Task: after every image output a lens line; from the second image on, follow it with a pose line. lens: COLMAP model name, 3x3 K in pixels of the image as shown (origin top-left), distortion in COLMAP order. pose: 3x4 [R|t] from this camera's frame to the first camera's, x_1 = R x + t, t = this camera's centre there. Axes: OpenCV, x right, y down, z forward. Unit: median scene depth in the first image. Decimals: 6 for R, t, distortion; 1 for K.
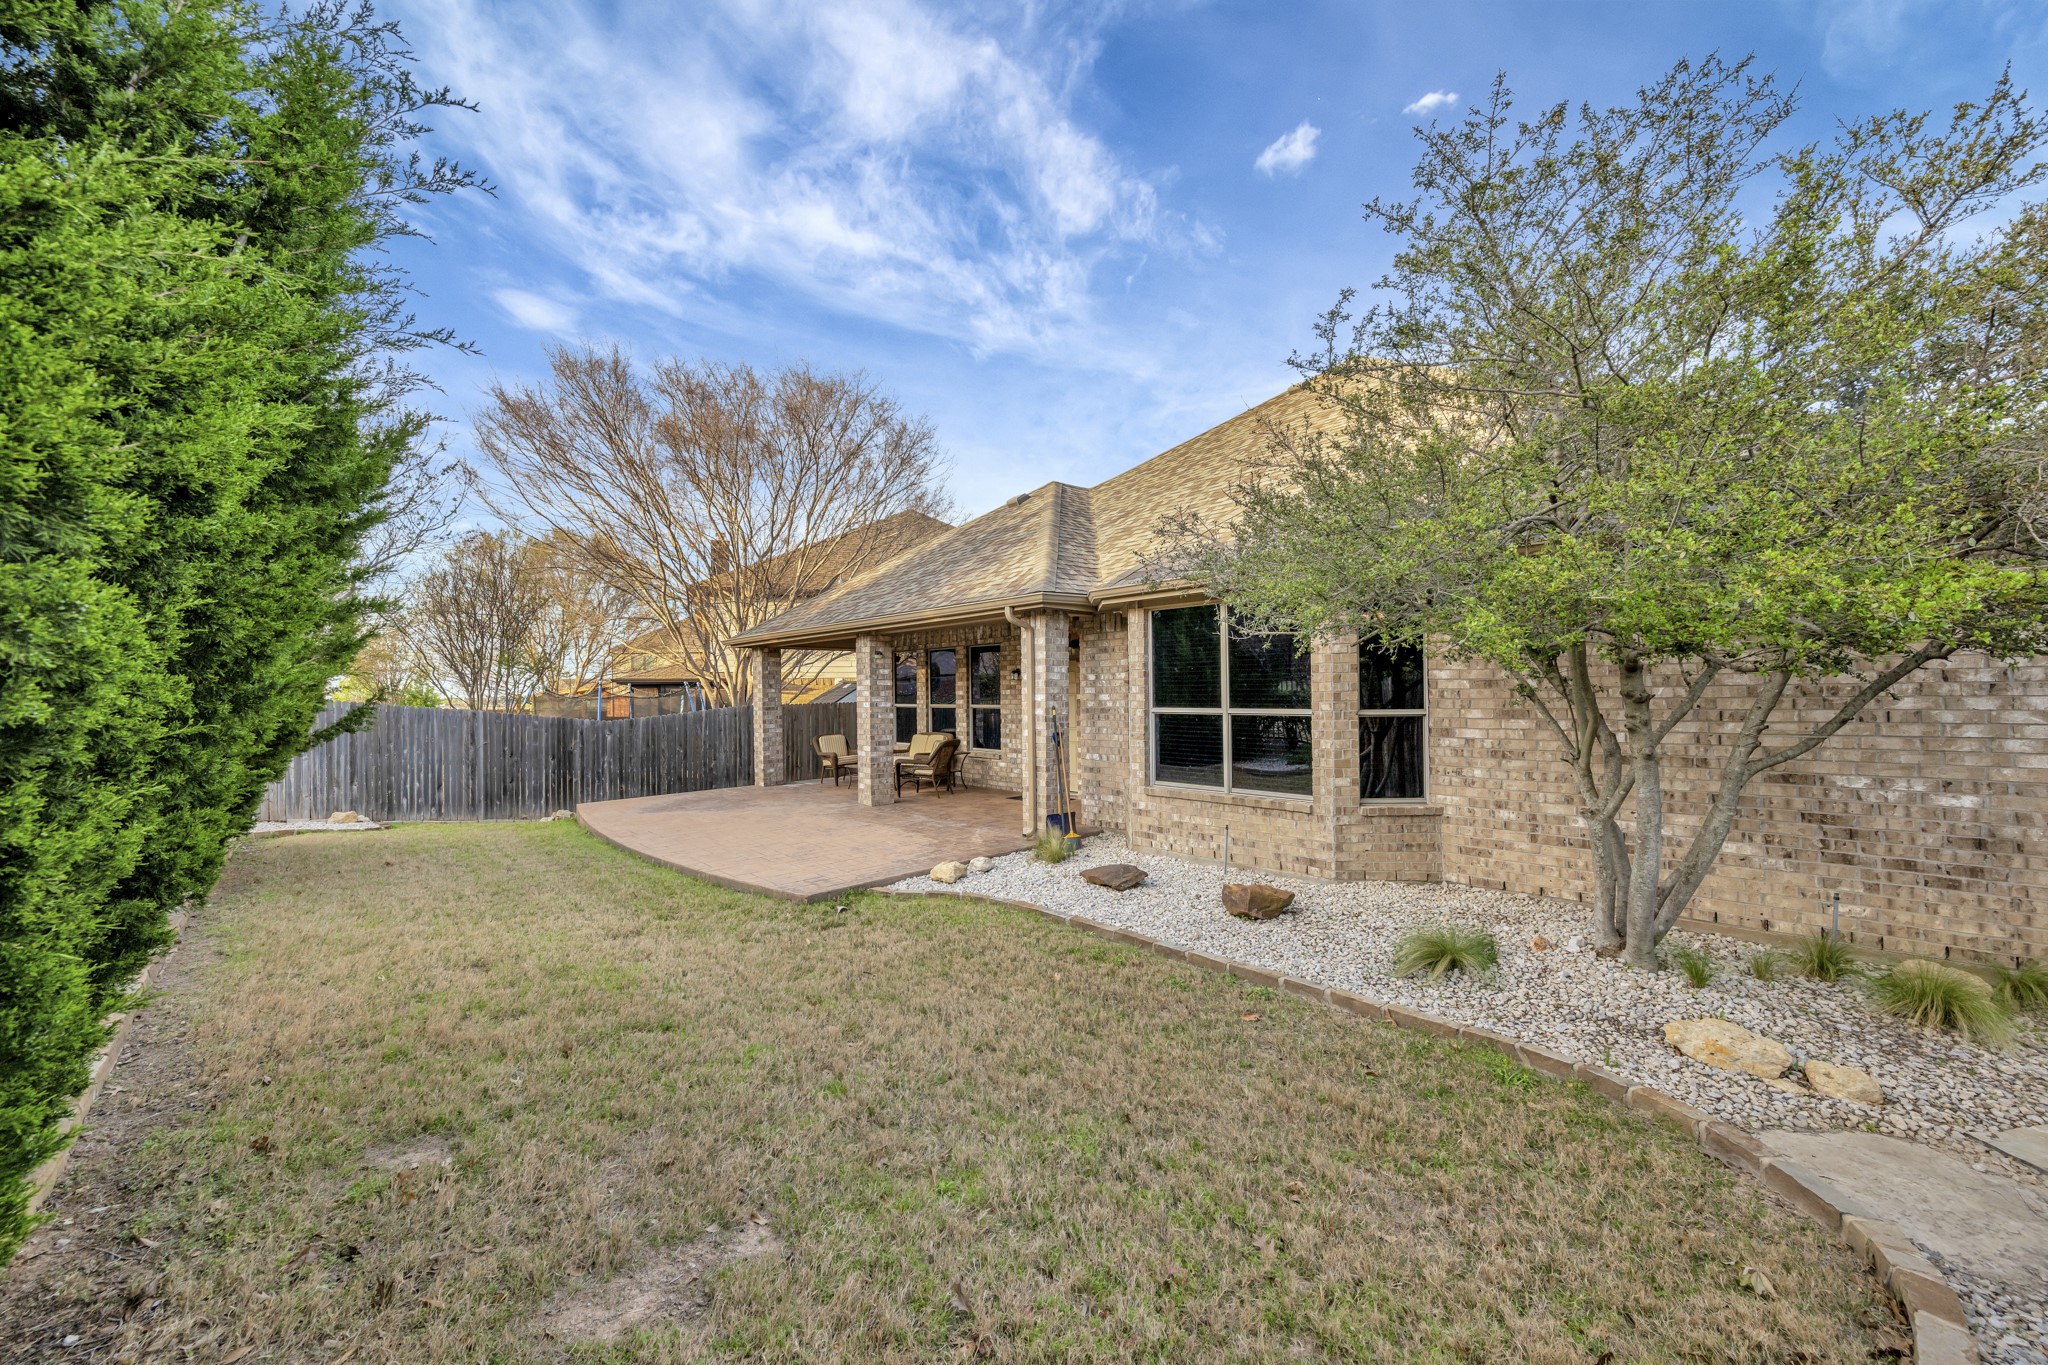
lens RADIAL K [[827.2, 0, 1061.2], [0, 827.2, 689.0], [0, 0, 1]] dist [-0.000476, -0.000040]
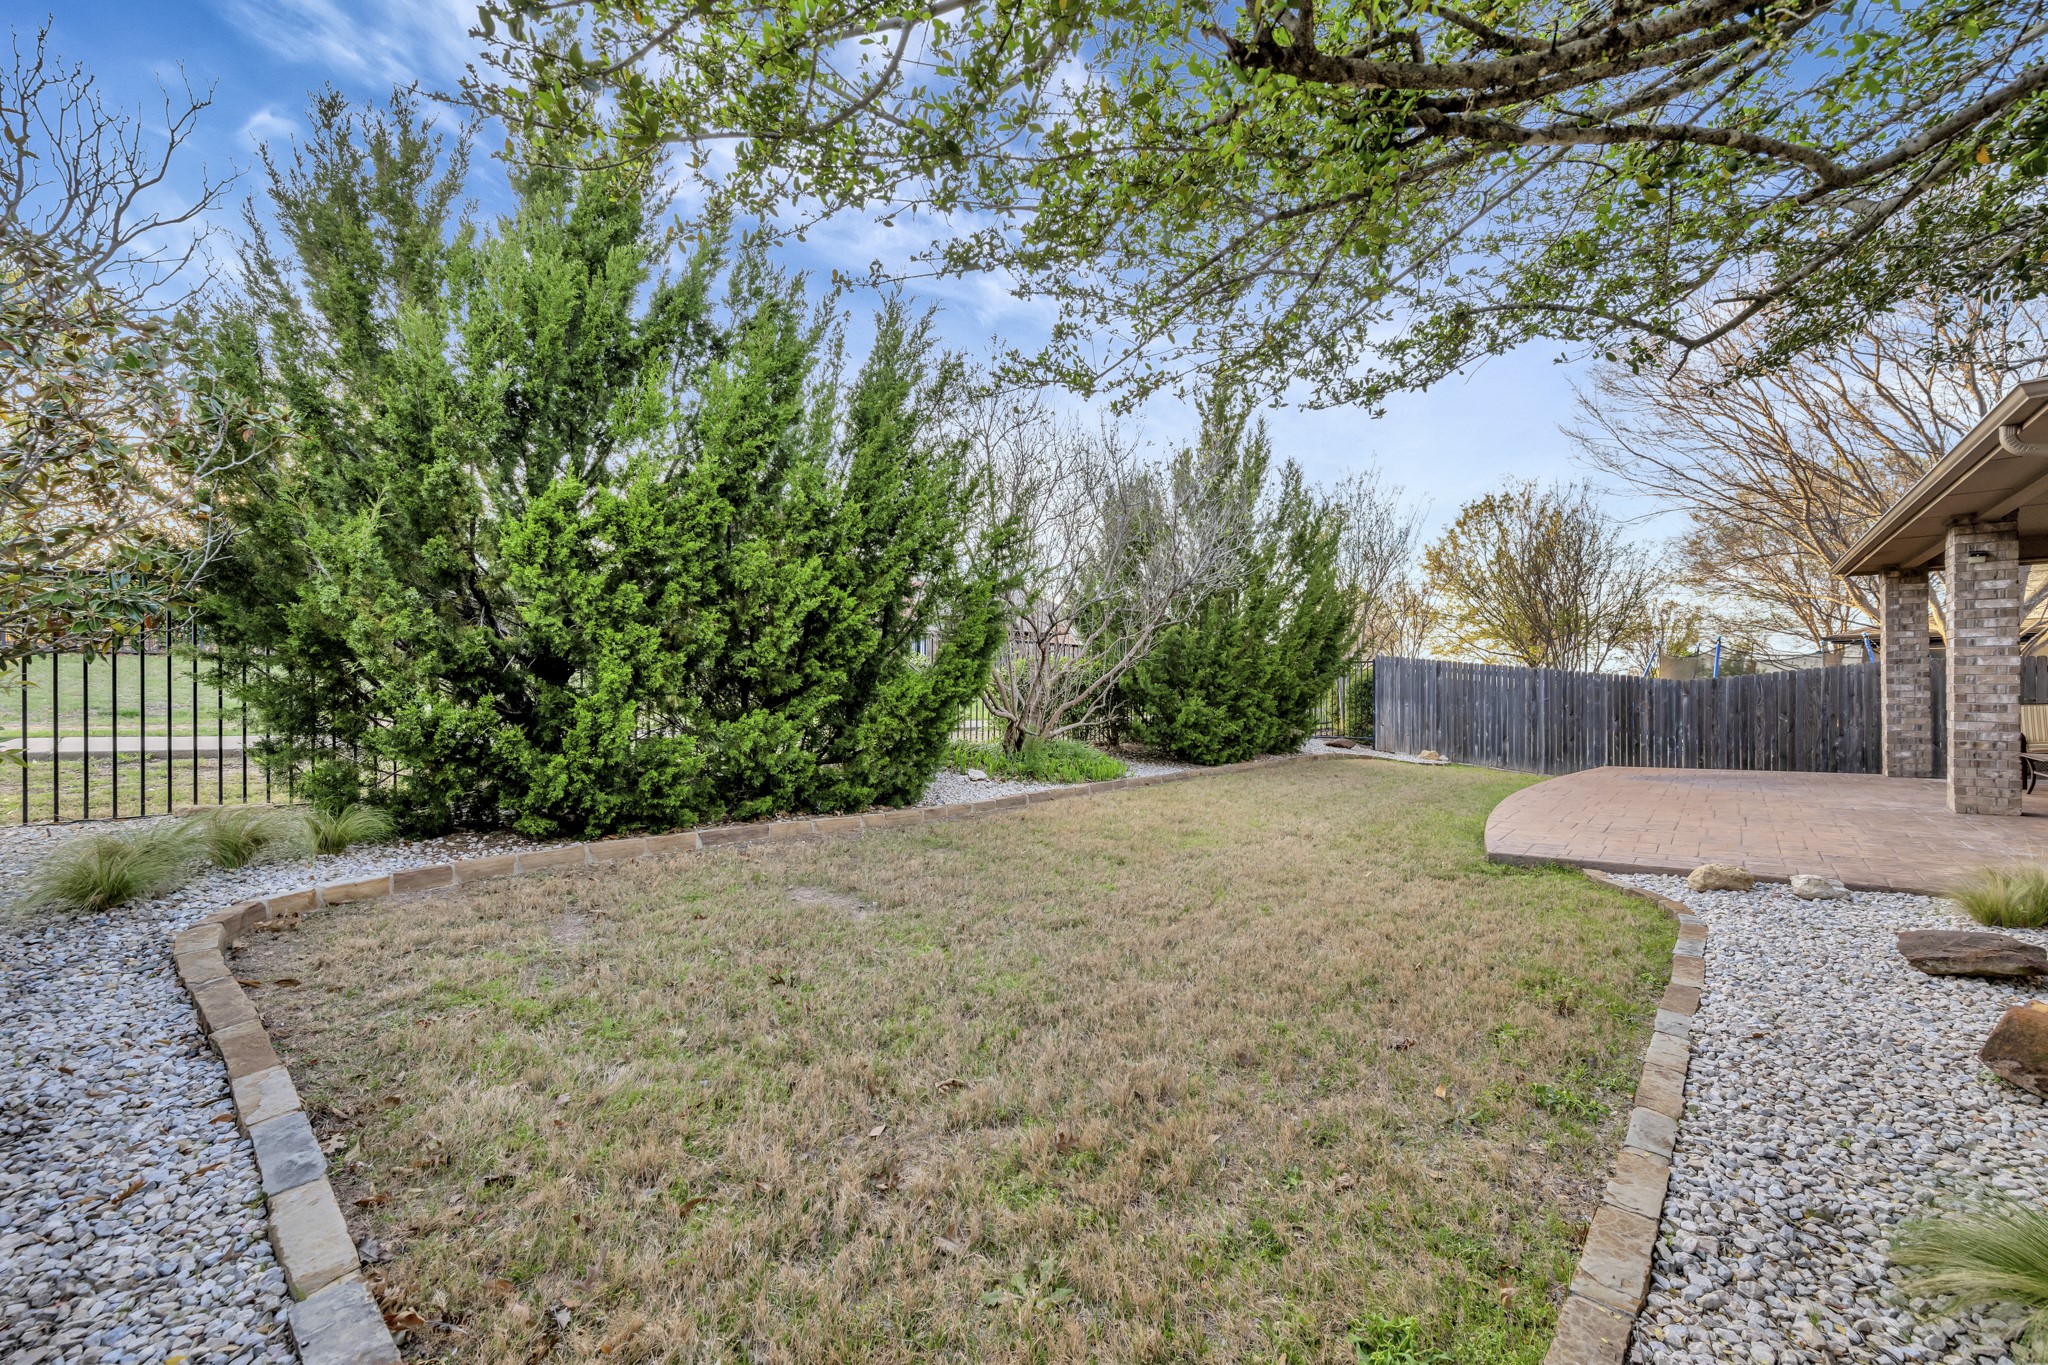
lens RADIAL K [[851.1, 0, 1024.0], [0, 851.1, 682.5], [0, 0, 1]] dist [0.000971, 0.000194]
pose [[0.134432, 0.004121, -0.990914, 0.261448], [0.004872, 0.999977, 0.004820, 0.037734], [0.990911, -0.005475, 0.134409, 0.230049]]
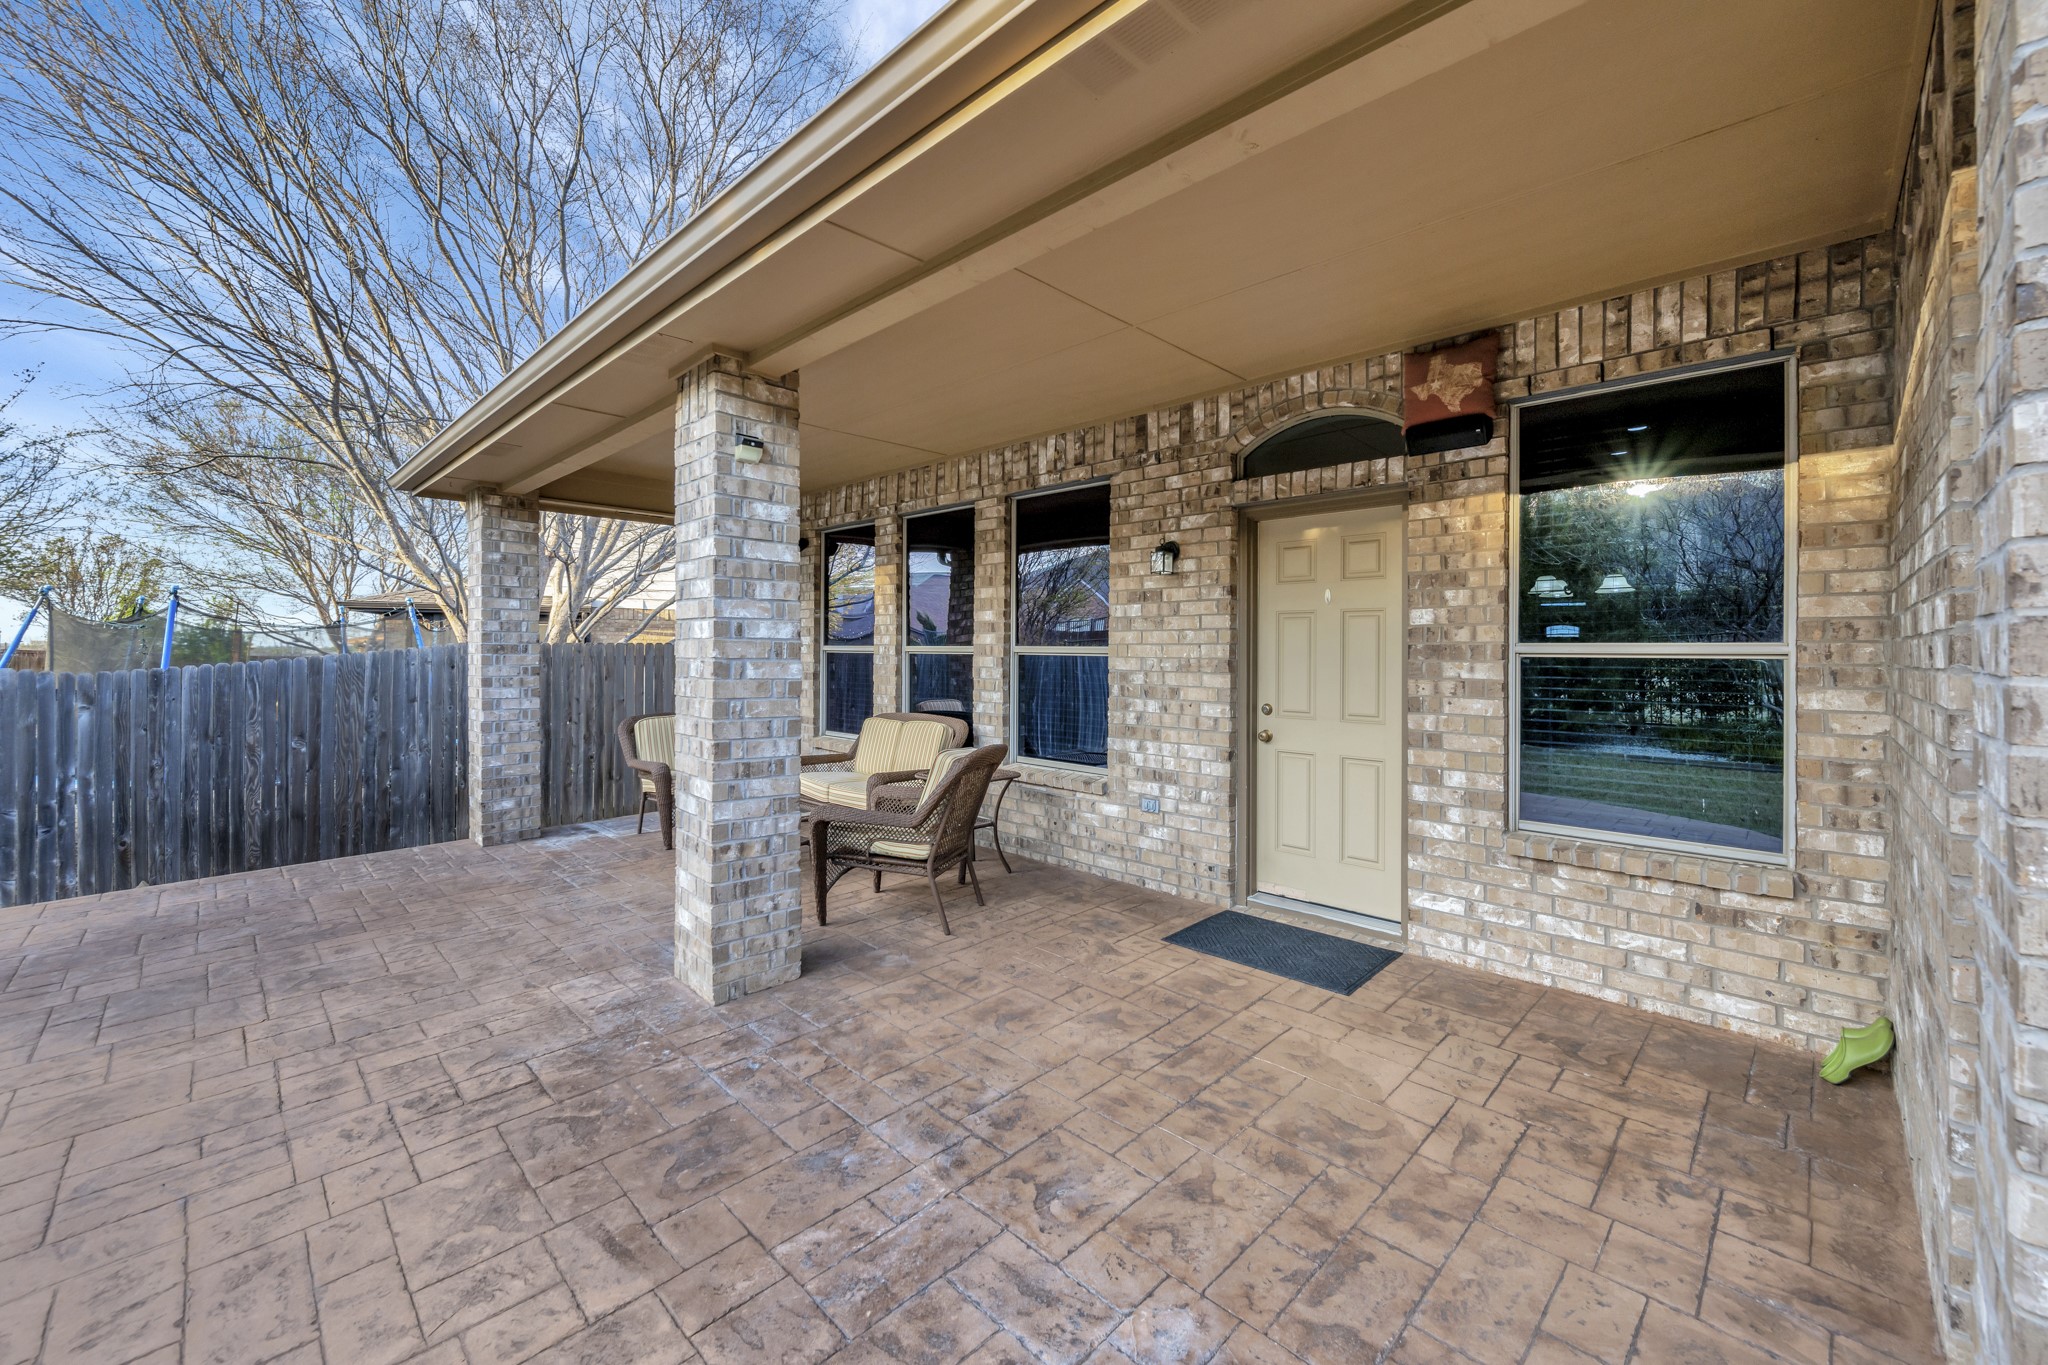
lens RADIAL K [[832.2, 0, 1040.3], [0, 832.2, 652.9], [0, 0, 1]] dist [-0.000118, -0.000068]
pose [[0.999078, 0.016021, 0.039825, -0.122898], [-0.016213, 0.999858, 0.004508, 0.021822], [-0.039747, -0.005149, 0.999196, 0.658972]]
